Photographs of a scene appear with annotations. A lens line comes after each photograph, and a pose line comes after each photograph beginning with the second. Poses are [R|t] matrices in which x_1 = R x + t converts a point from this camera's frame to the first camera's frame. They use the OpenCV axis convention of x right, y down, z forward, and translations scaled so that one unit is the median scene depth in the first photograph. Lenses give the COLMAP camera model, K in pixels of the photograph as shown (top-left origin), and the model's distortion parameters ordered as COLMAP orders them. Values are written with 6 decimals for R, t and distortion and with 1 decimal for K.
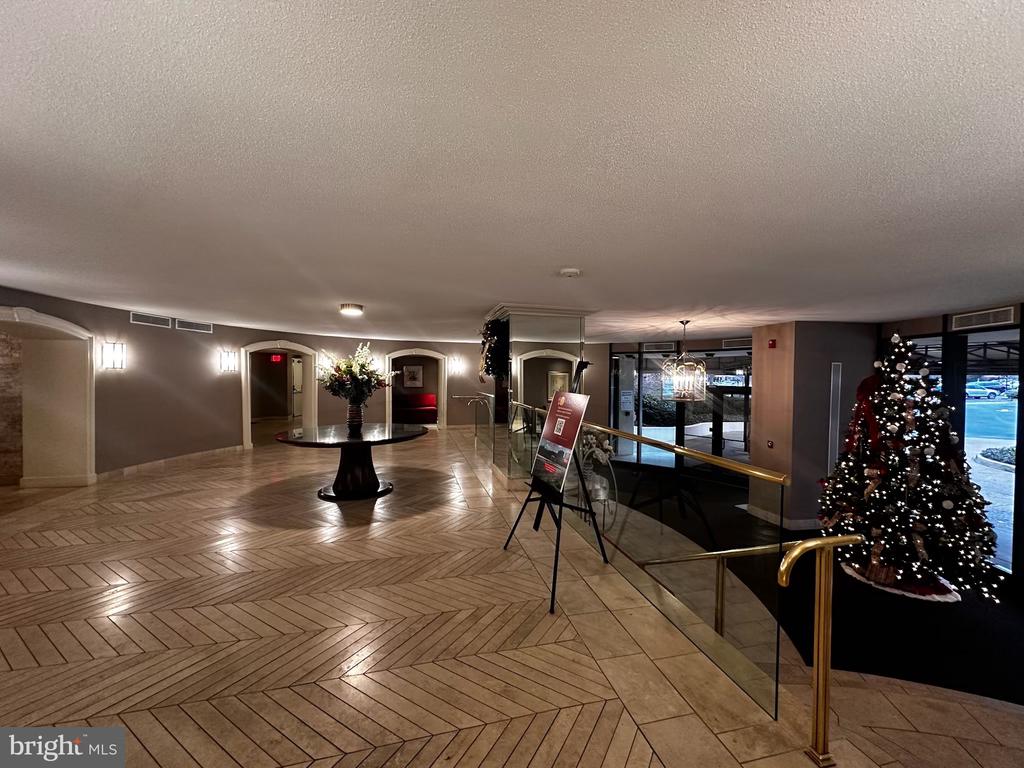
lens RADIAL K [[407.7, 0, 515.1], [0, 407.7, 379.6], [0, 0, 1]] dist [-0.000927, 0.000088]
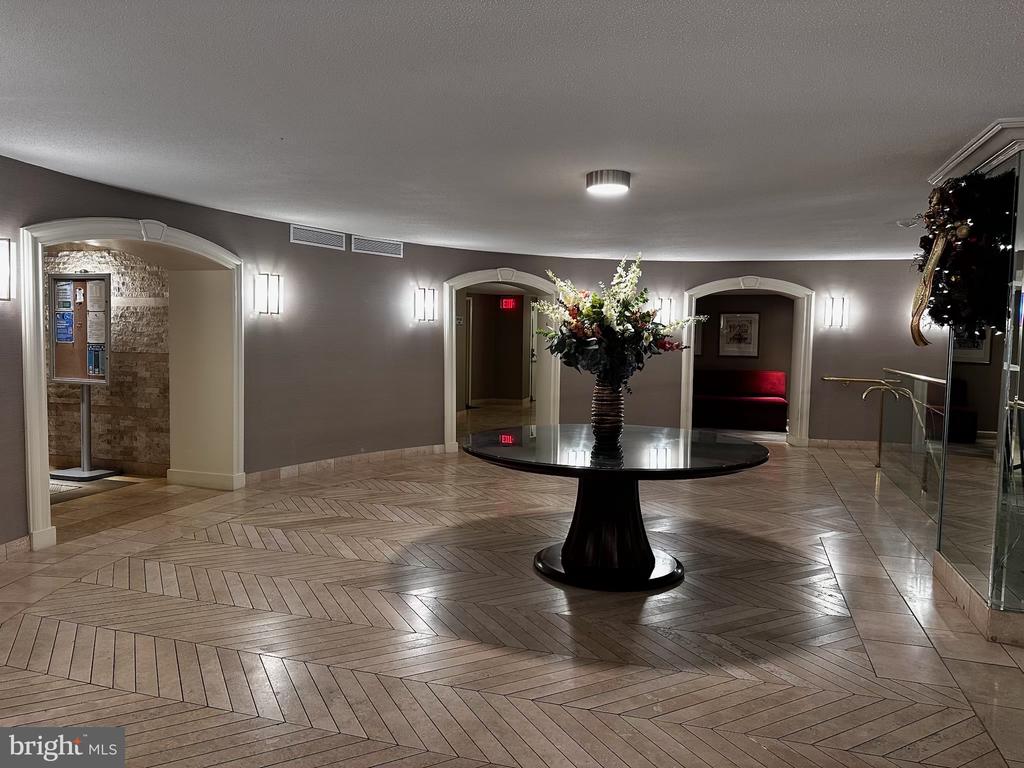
lens RADIAL K [[714.9, 0, 510.7], [0, 714.9, 377.5], [0, 0, 1]] dist [0.076720, -0.098133]
pose [[0.850552, 0.039395, -0.524413, -0.048524], [-0.015263, 0.998619, 0.050263, 0.009958], [0.525669, -0.034747, 0.849979, 0.211968]]
